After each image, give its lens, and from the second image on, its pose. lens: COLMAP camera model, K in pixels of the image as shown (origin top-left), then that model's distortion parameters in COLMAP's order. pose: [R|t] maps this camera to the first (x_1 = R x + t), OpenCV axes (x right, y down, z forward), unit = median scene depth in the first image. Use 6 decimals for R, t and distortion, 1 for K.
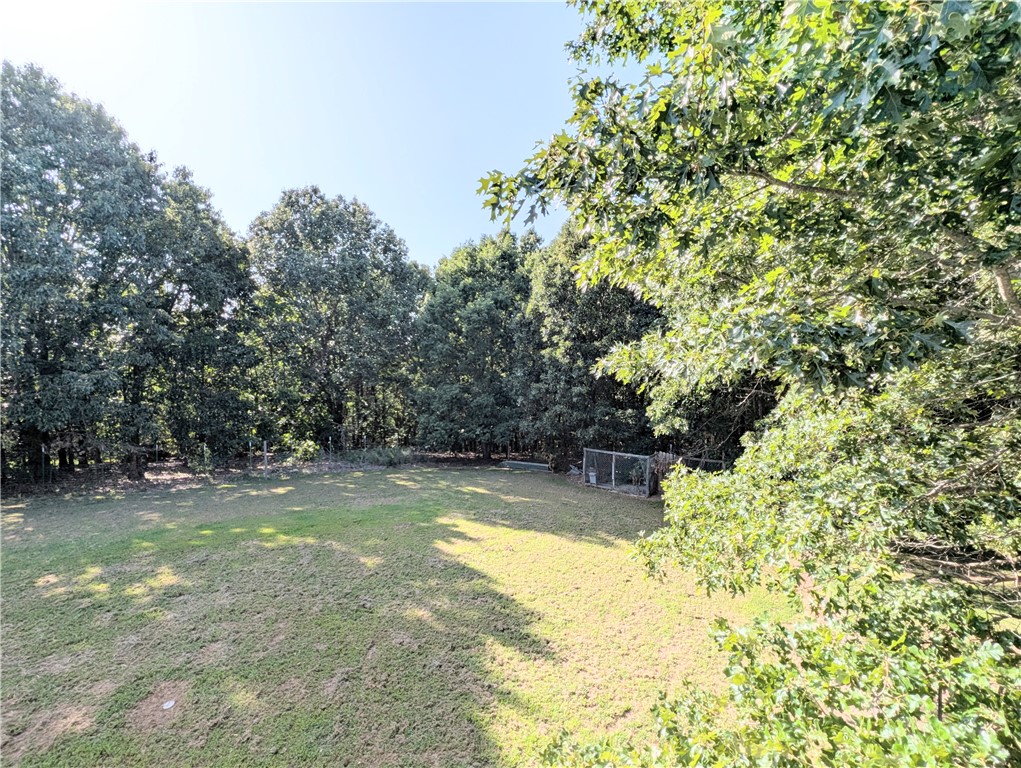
lens RADIAL K [[415.1, 0, 514.7], [0, 415.1, 381.2], [0, 0, 1]] dist [0.000239, -0.001215]
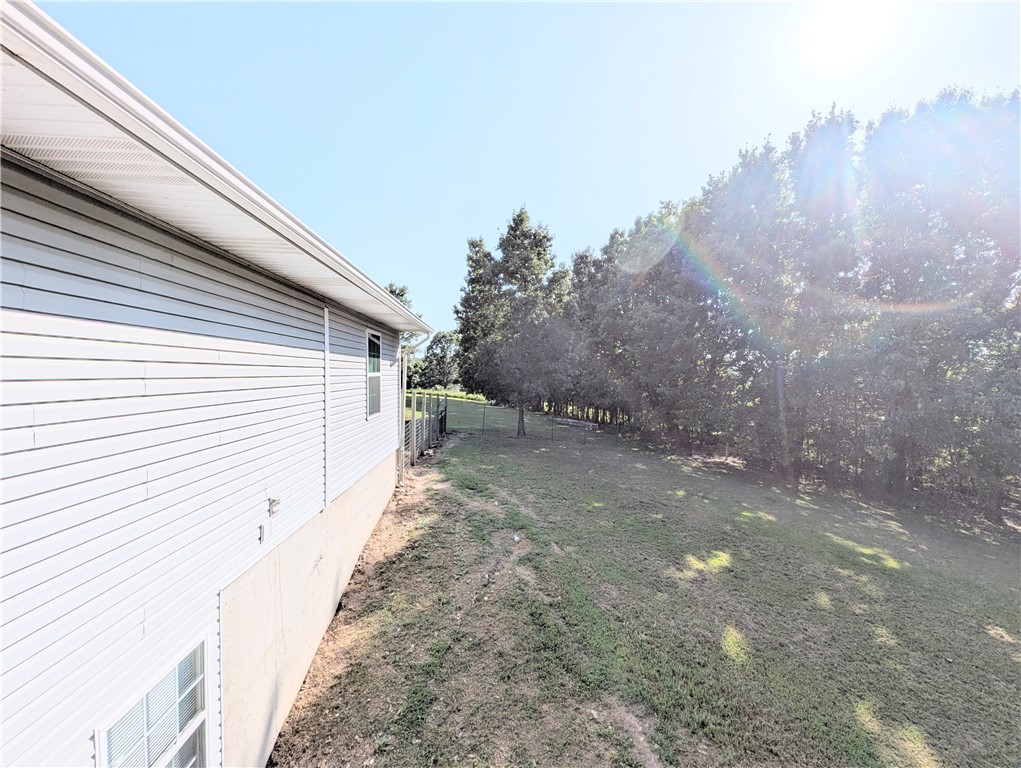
lens RADIAL K [[415.1, 0, 514.4], [0, 415.1, 383.3], [0, 0, 1]] dist [0.000239, -0.001215]
pose [[0.055086, 0.040499, -0.997660, -0.140804], [-0.081162, 0.996052, 0.035952, 0.003264], [0.995178, 0.078991, 0.058155, -0.044273]]
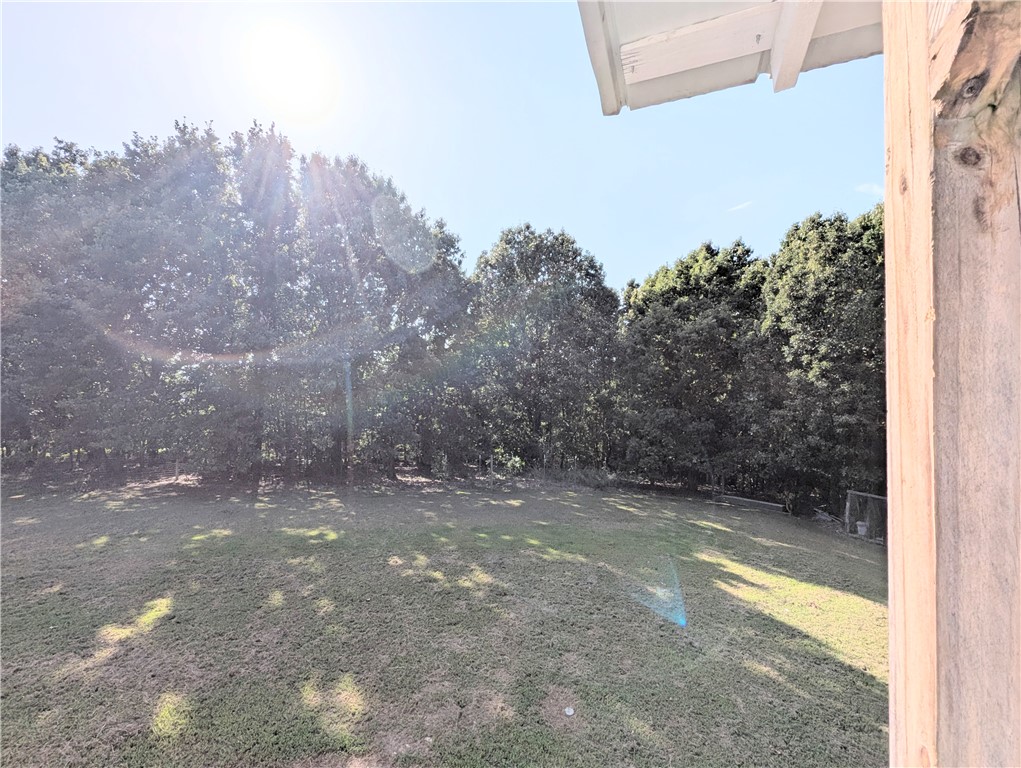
lens RADIAL K [[415.1, 0, 516.5], [0, 415.1, 381.8], [0, 0, 1]] dist [0.000239, -0.001215]
pose [[0.935416, 0.007910, -0.353460, -0.155274], [-0.027113, 0.998411, -0.049410, 0.004127], [0.352507, 0.055802, 0.934144, -0.014251]]
